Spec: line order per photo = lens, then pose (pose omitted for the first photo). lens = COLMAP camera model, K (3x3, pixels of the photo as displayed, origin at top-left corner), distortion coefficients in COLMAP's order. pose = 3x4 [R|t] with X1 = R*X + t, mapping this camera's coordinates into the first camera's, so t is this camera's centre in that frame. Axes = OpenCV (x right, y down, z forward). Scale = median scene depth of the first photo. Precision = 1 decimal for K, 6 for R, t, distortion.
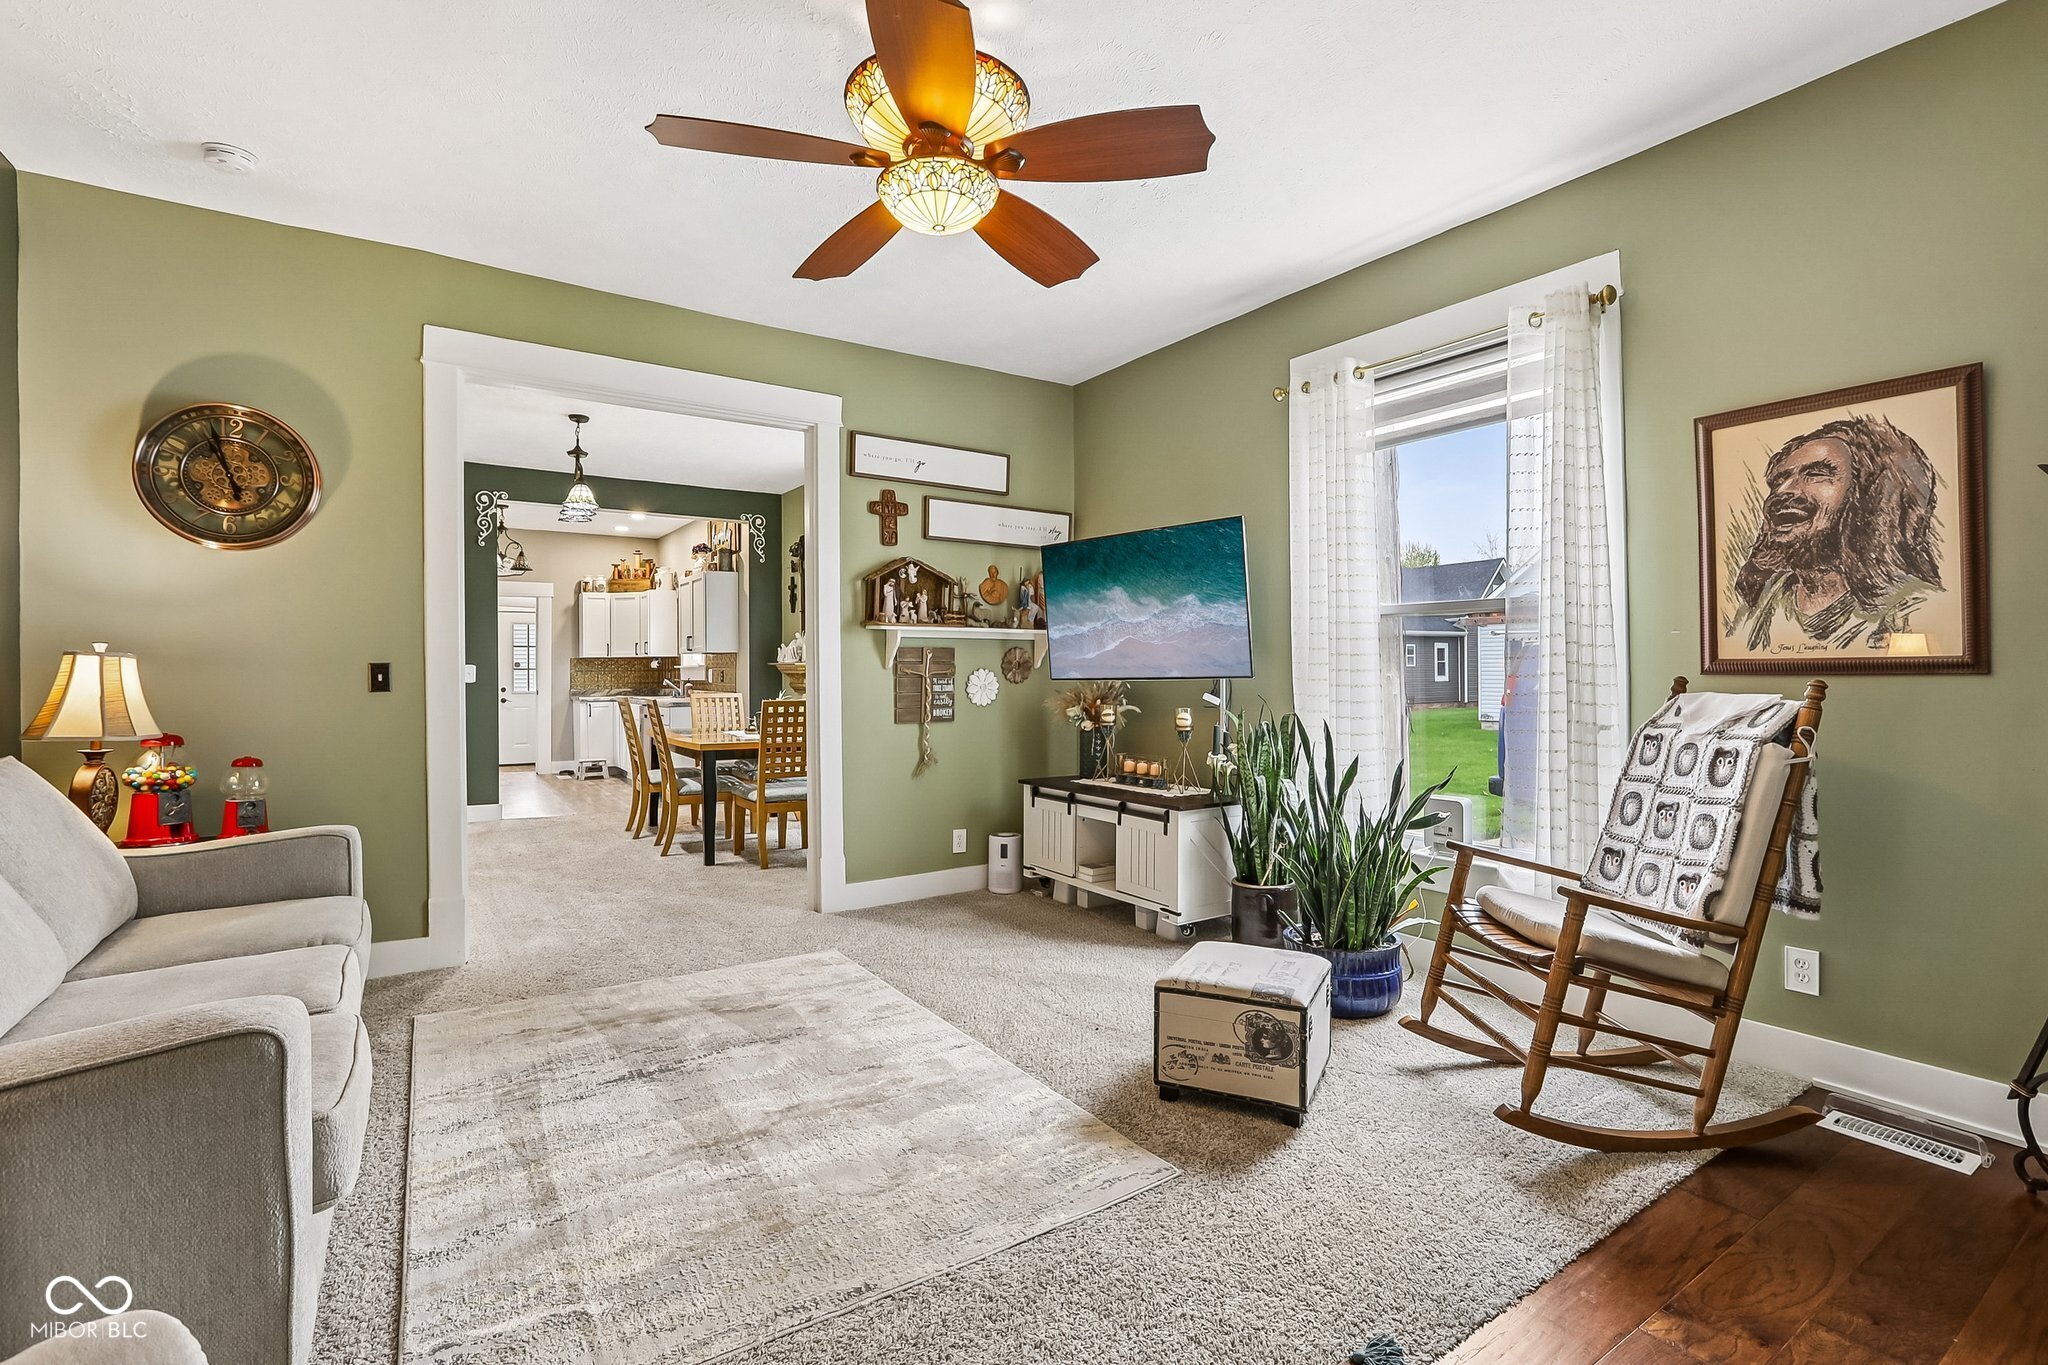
lens RADIAL K [[946.7, 0, 1031.2], [0, 946.7, 670.5], [0, 0, 1]] dist [-0.034233, 0.016517]
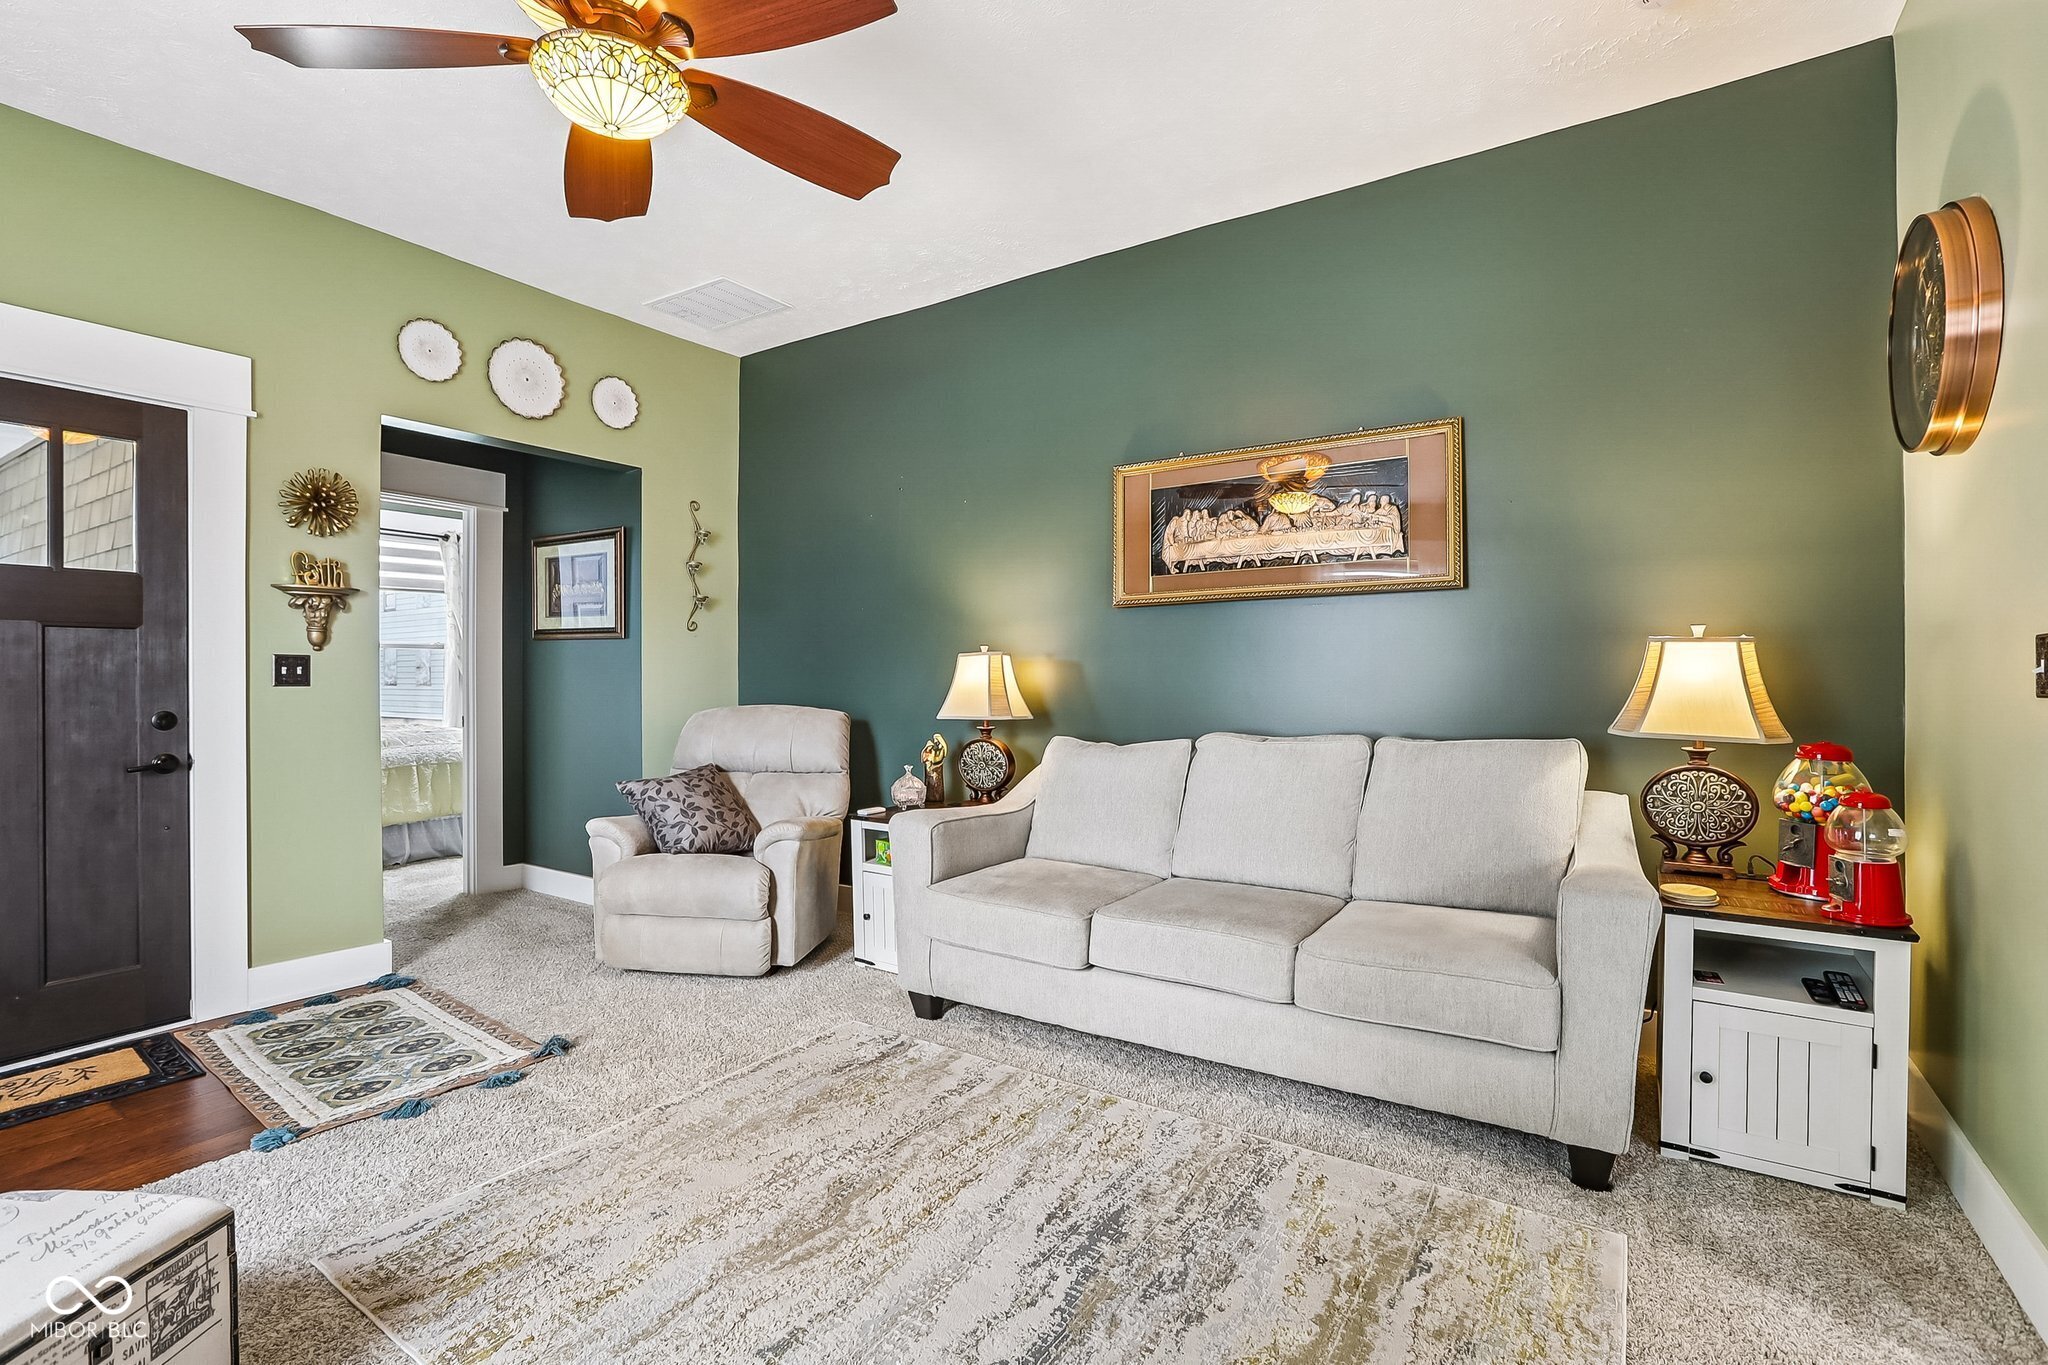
lens RADIAL K [[946.7, 0, 1028.5], [0, 946.7, 669.0], [0, 0, 1]] dist [-0.034233, 0.016517]
pose [[-0.920133, 0.010224, -0.391473, -0.054260], [0.009941, 0.999947, 0.002751, 0.001662], [0.391480, -0.001361, -0.920186, 0.950965]]
